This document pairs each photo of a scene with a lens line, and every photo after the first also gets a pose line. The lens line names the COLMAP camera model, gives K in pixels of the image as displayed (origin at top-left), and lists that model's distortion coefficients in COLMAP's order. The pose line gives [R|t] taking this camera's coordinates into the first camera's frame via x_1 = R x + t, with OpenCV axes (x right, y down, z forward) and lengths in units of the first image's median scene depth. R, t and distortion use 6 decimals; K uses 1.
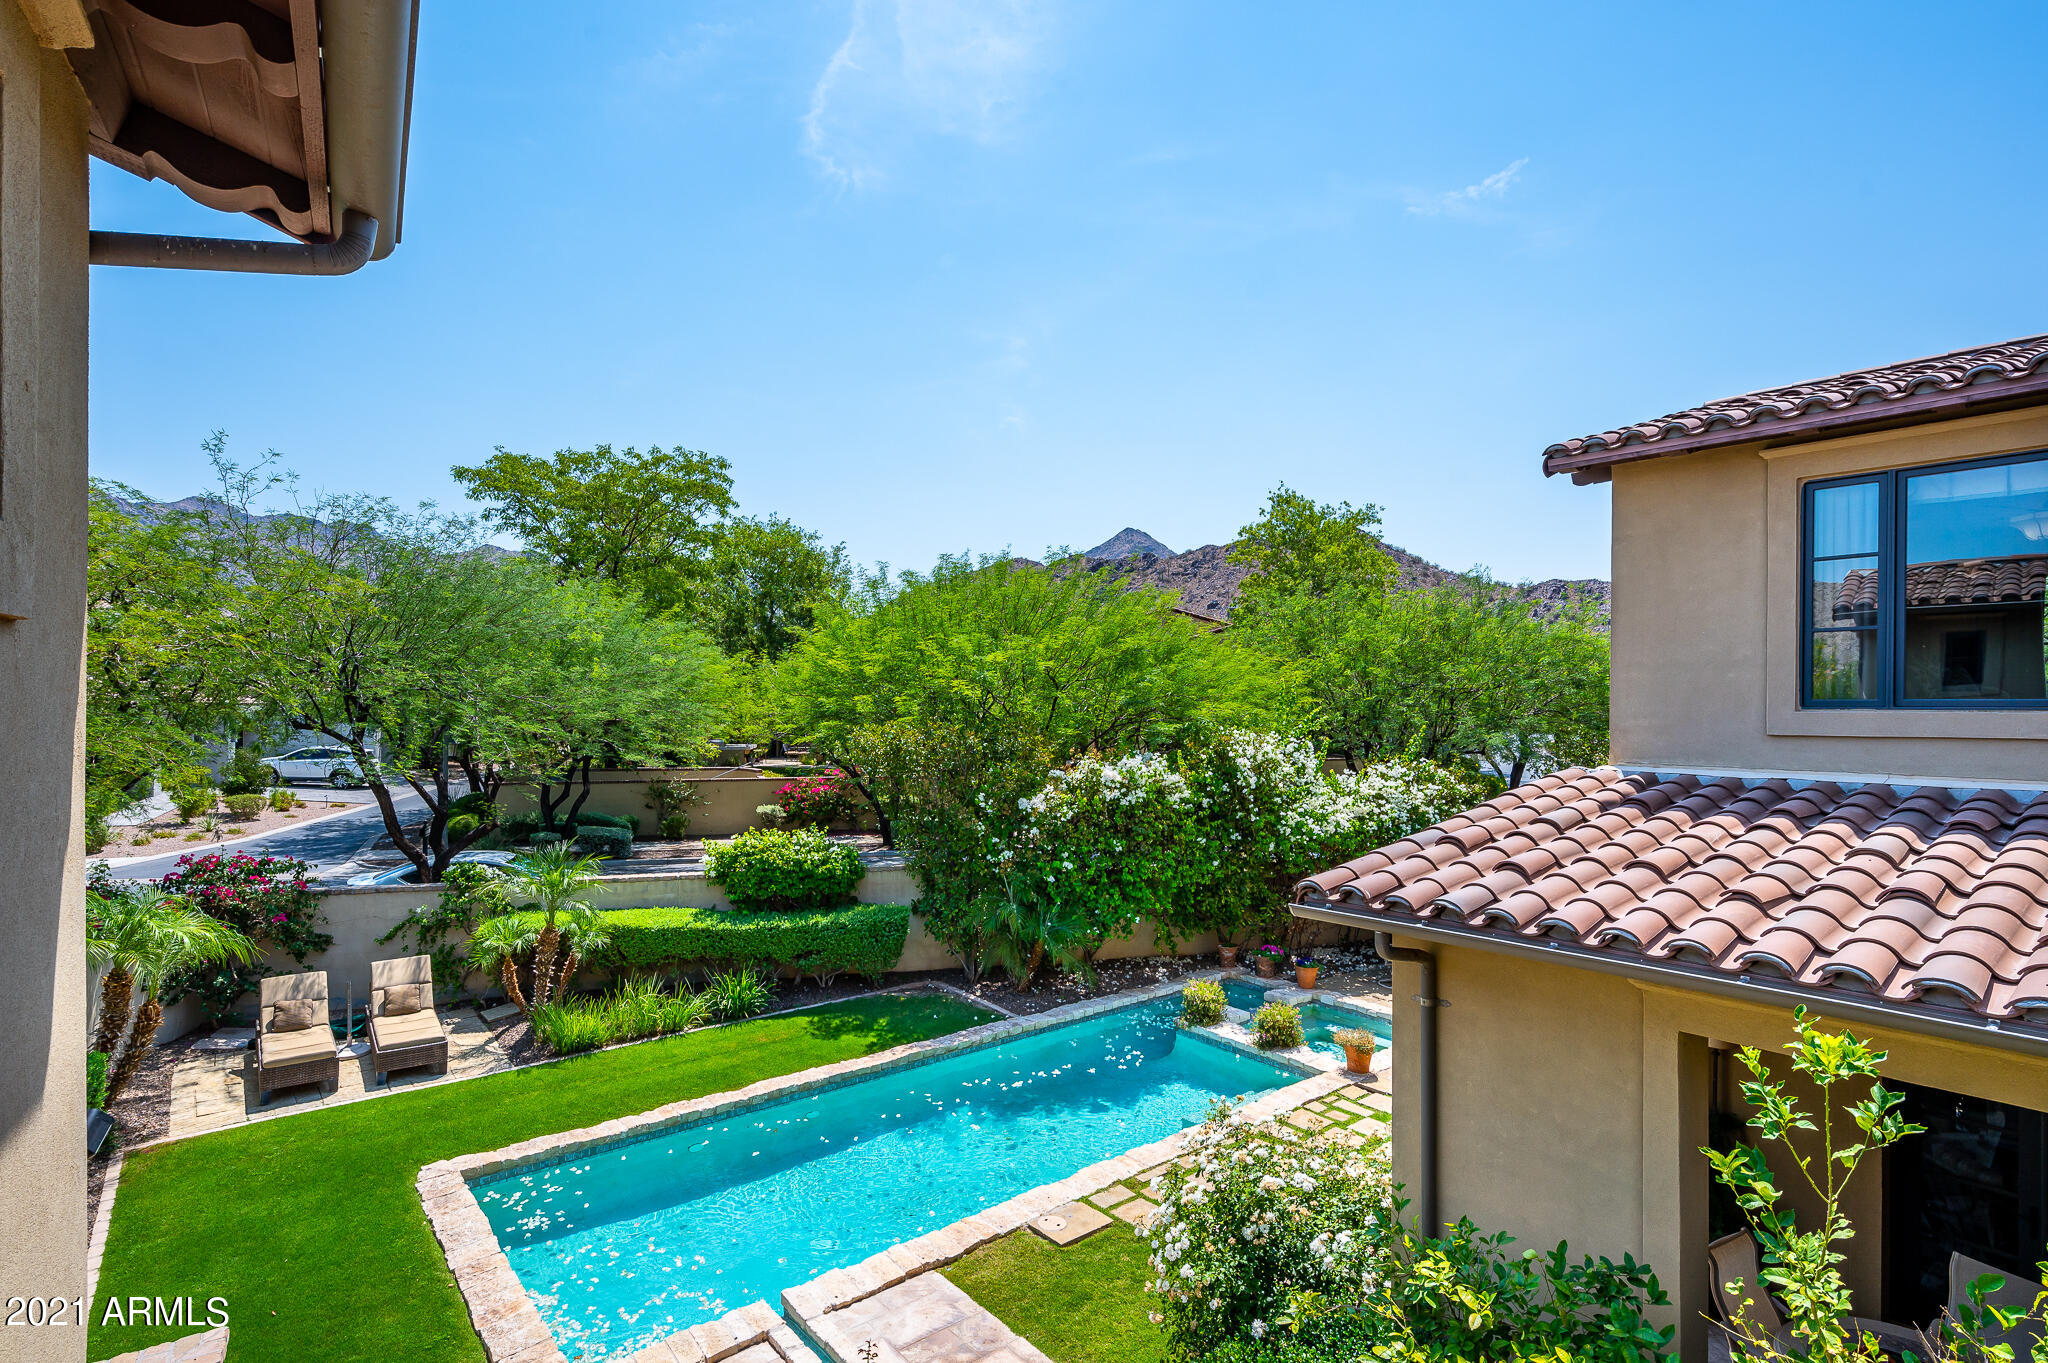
lens RADIAL K [[992.9, 0, 1024.0], [0, 992.9, 681.5], [0, 0, 1]] dist [0.001963, 0.000056]
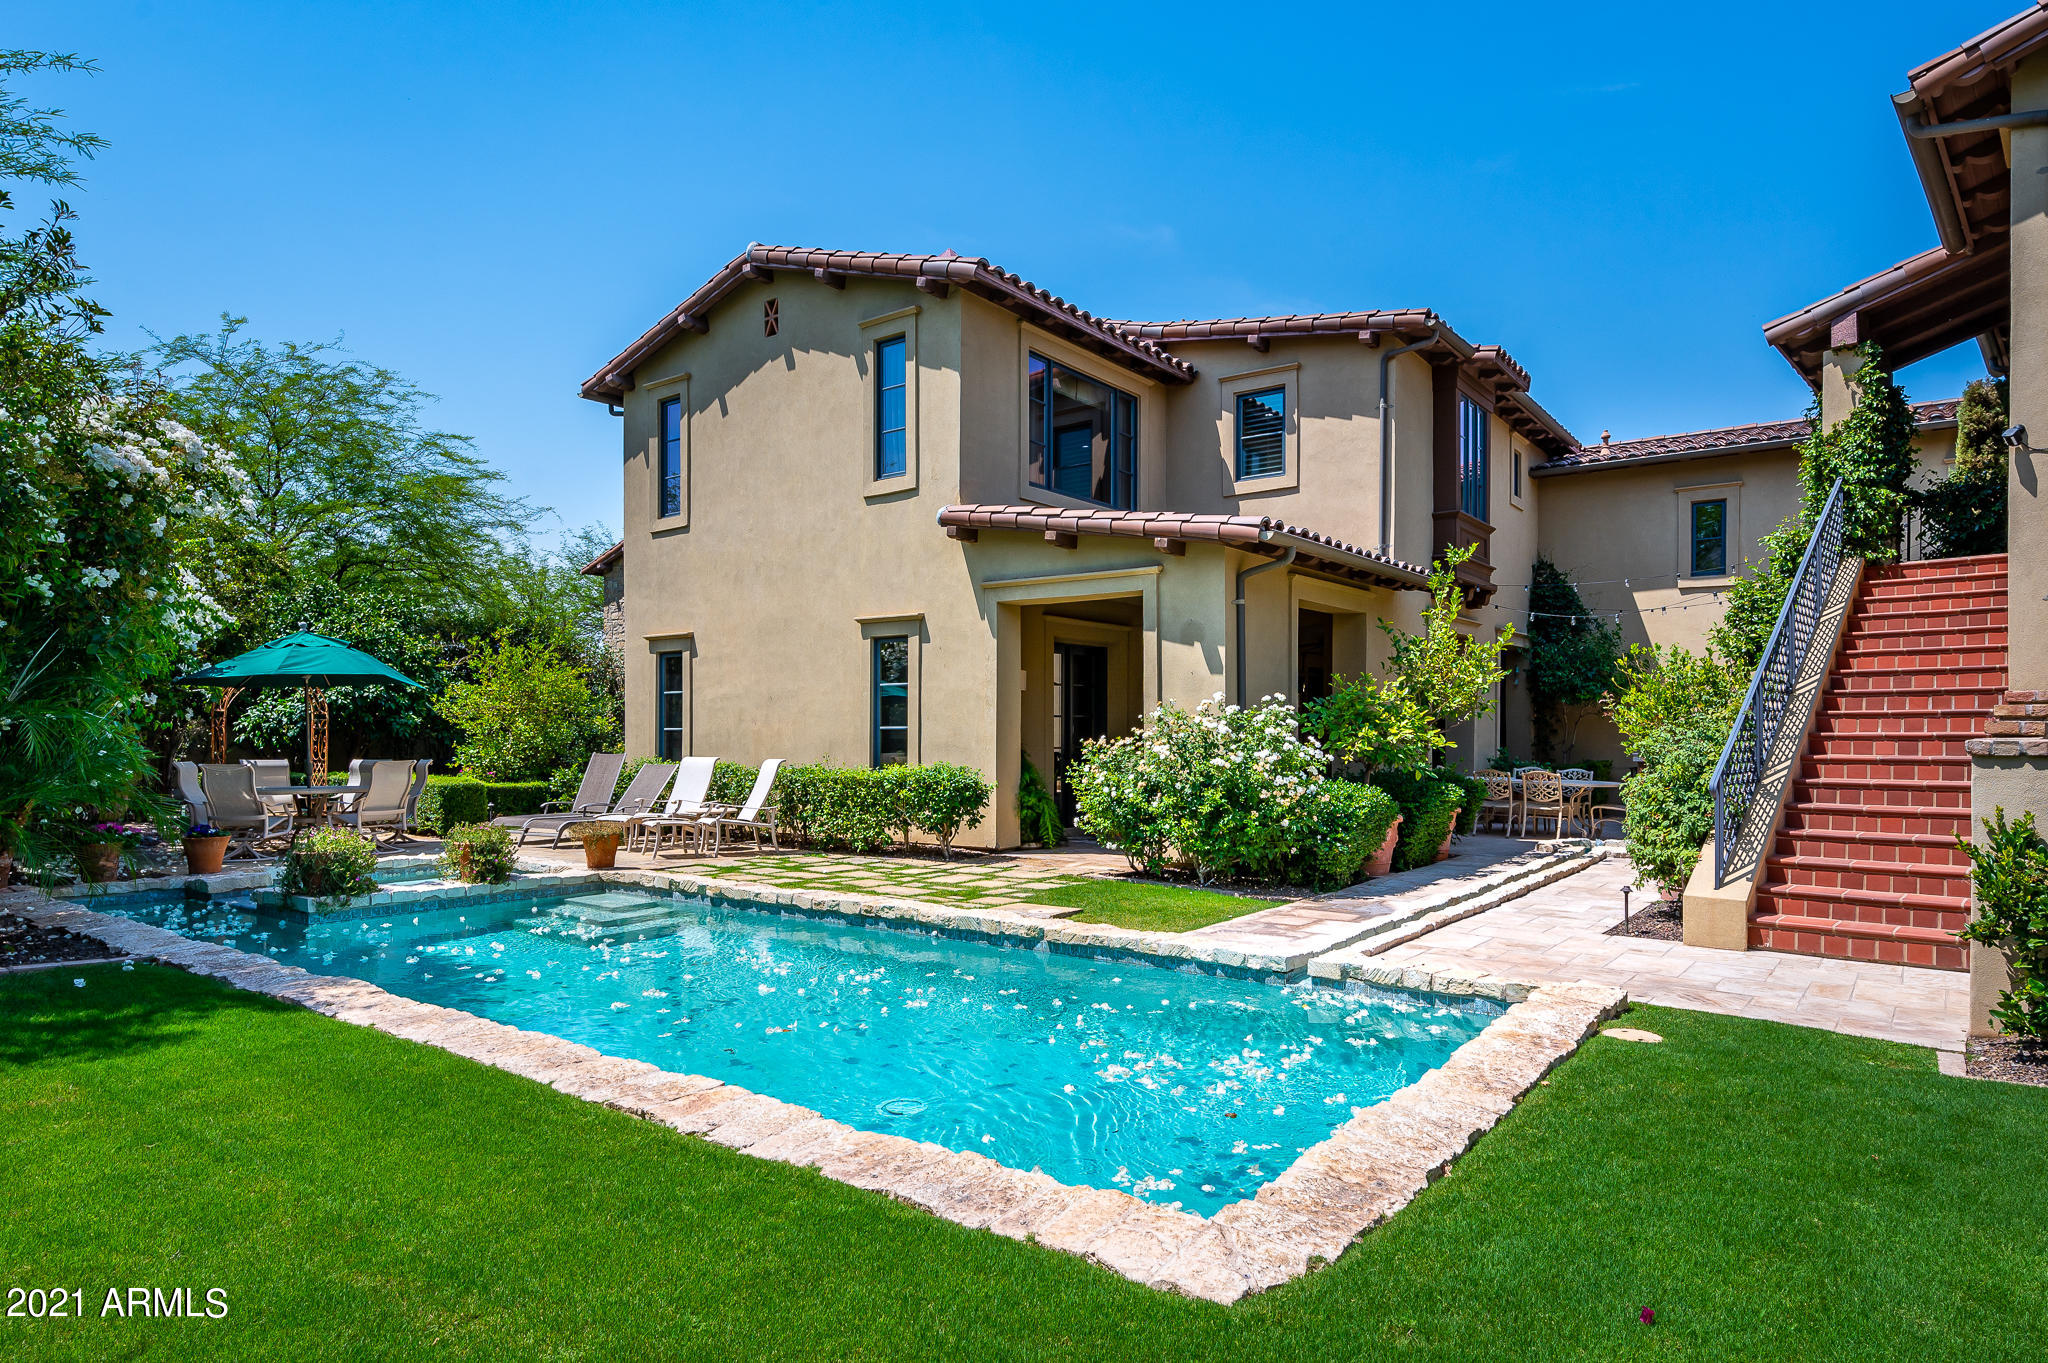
lens RADIAL K [[1124.7, 0, 1058.6], [0, 1124.7, 735.6], [0, 0, 1]] dist [0.002052, -0.001339]
pose [[-0.225548, -0.012776, 0.974148, -0.635318], [-0.029951, 0.999532, 0.006174, 0.257300], [-0.973772, -0.027784, -0.225825, 0.811495]]
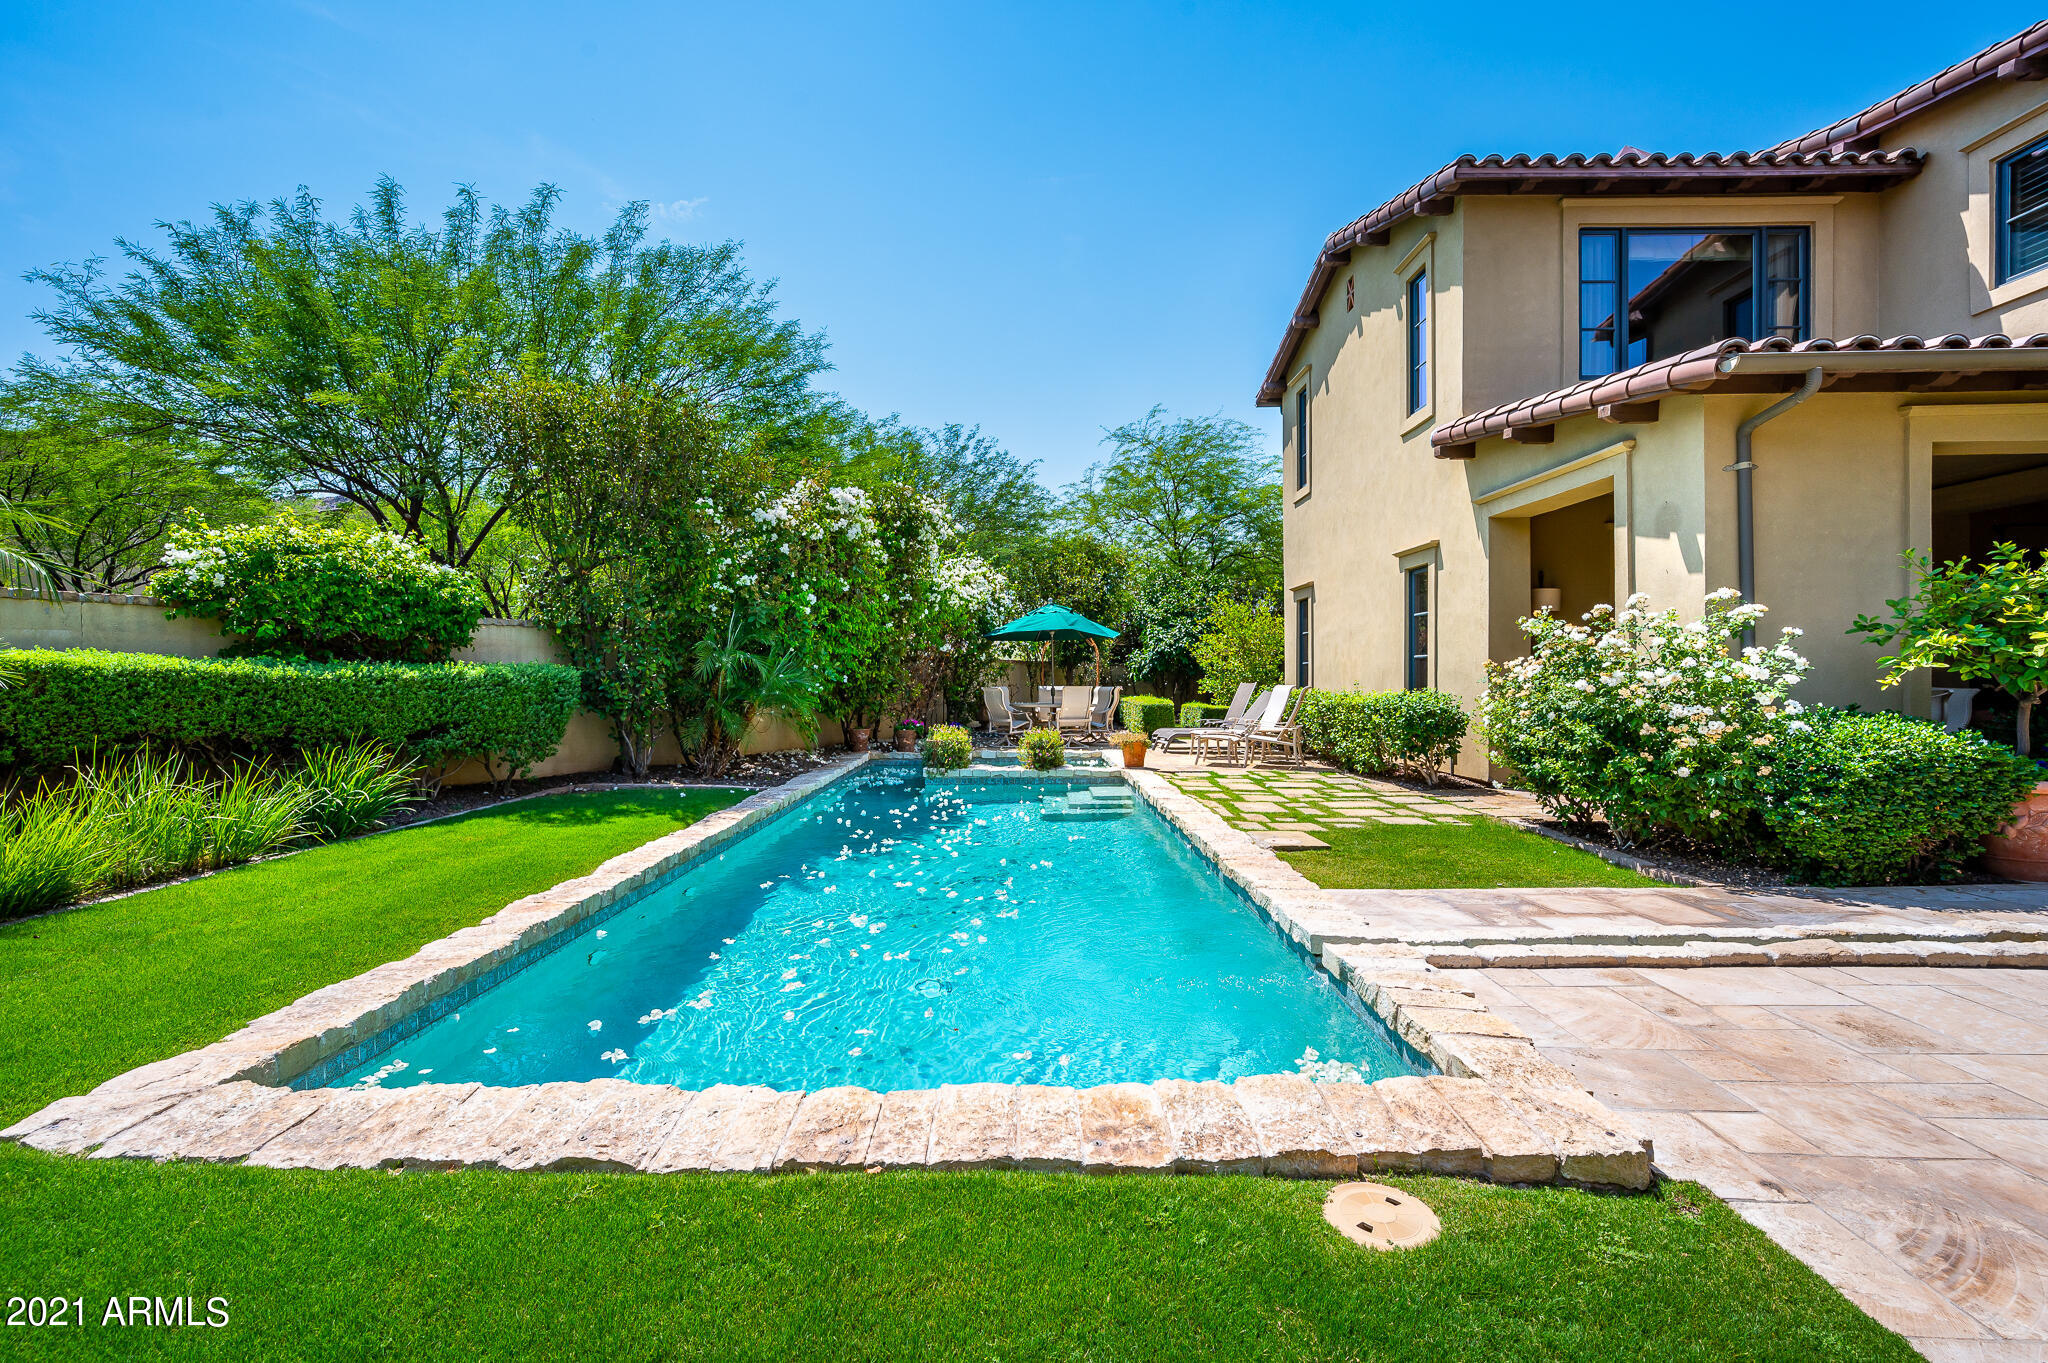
lens RADIAL K [[868.7, 0, 1024.0], [0, 868.7, 681.5], [0, 0, 1]] dist [0.001243, 0.000200]
pose [[0.642165, -0.018903, 0.766333, -0.447004], [-0.006665, 0.999520, 0.030240, 0.263150], [-0.766537, -0.024526, 0.641731, 0.470389]]
